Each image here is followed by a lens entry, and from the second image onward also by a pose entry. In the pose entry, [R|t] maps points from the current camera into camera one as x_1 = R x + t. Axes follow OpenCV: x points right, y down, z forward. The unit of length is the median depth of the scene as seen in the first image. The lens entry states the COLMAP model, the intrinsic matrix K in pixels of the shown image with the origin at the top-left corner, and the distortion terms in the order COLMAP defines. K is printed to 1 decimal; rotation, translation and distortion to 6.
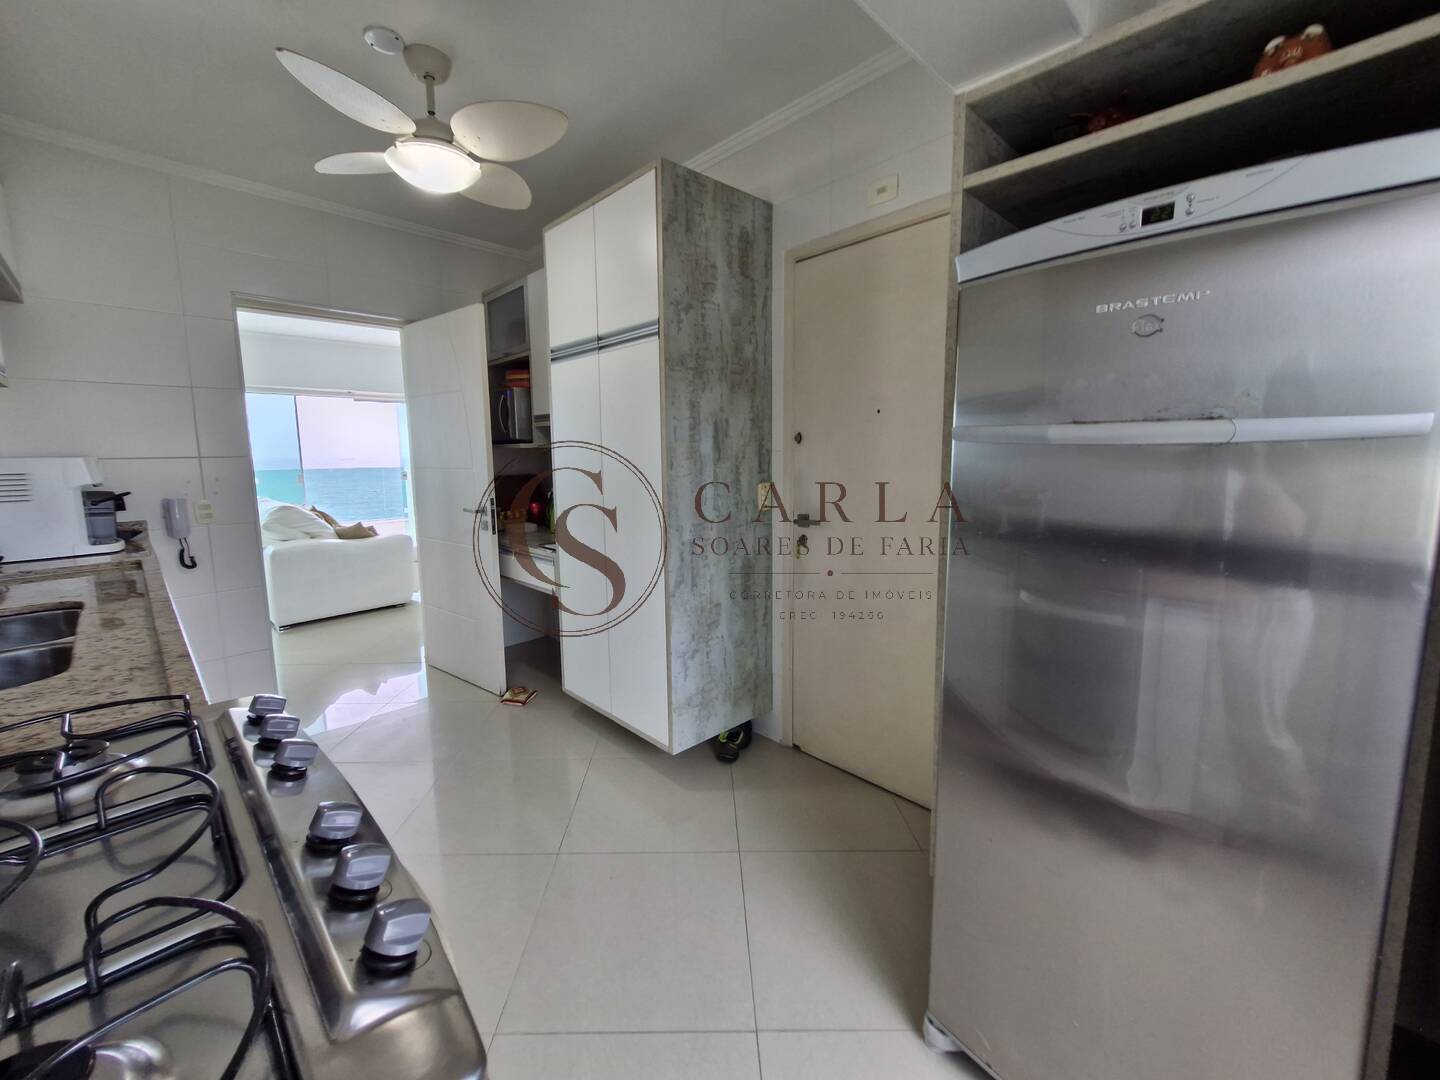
lens RADIAL K [[573.1, 0, 696.1], [0, 573.1, 528.1], [0, 0, 1]] dist [0.003901, -0.001490]
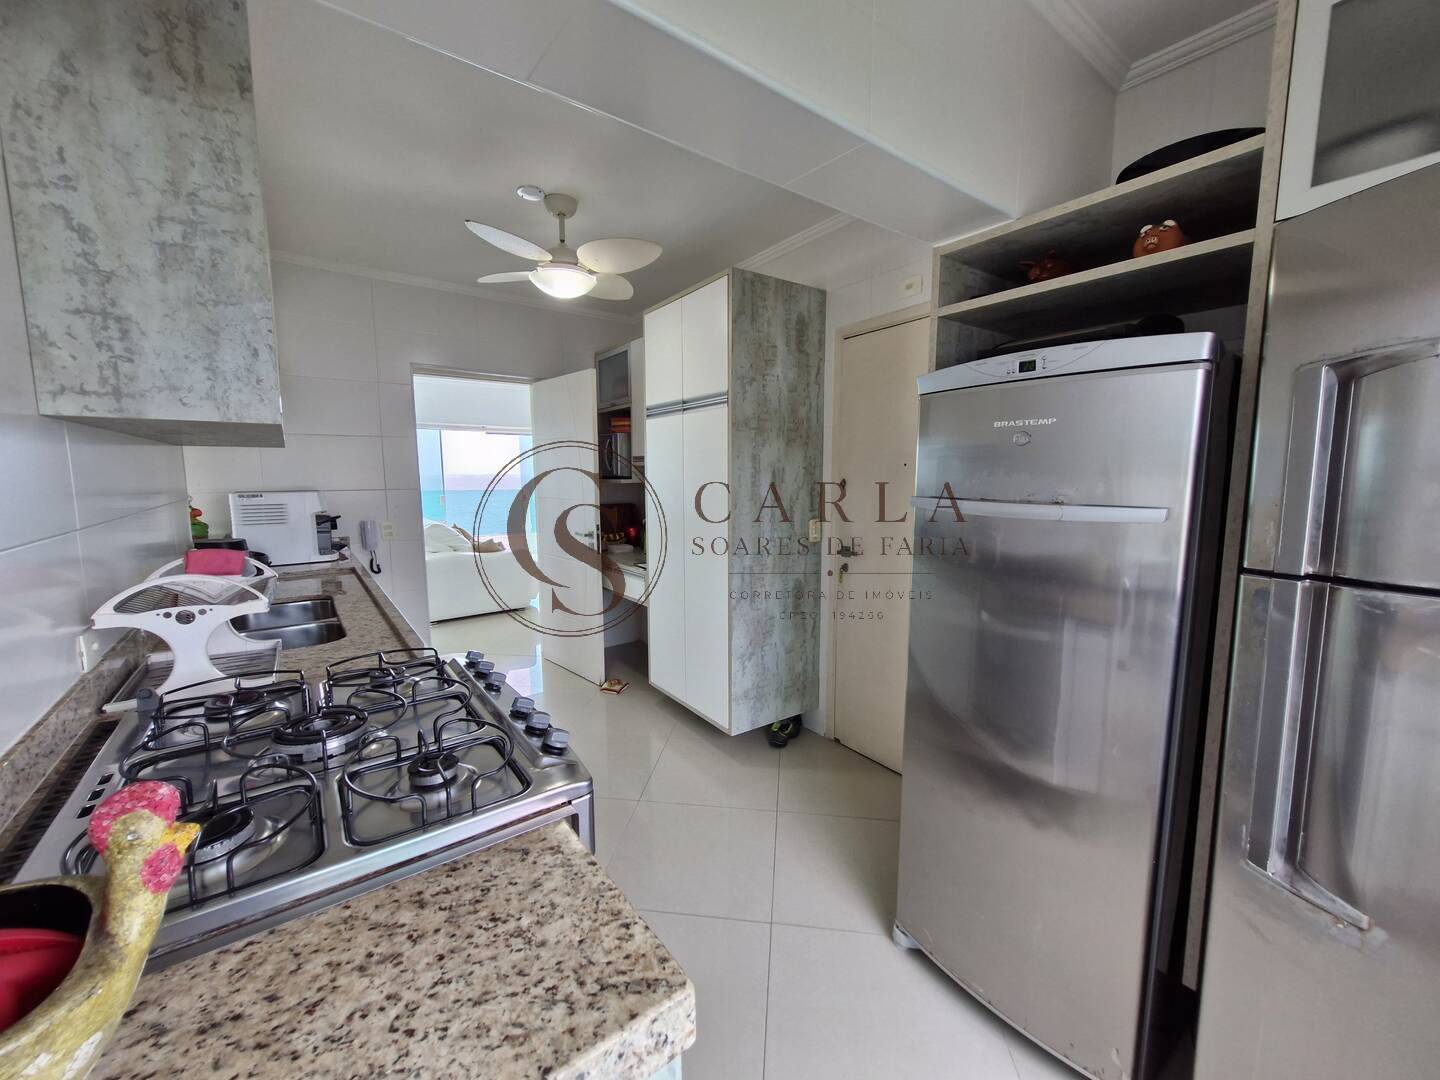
lens RADIAL K [[573.1, 0, 716.0], [0, 573.1, 537.2], [0, 0, 1]] dist [0.003901, -0.001490]
pose [[0.990491, 0.024415, -0.135394, 0.082877], [-0.026199, 0.999592, -0.011411, -0.022564], [0.135060, 0.014850, 0.990726, -0.242866]]
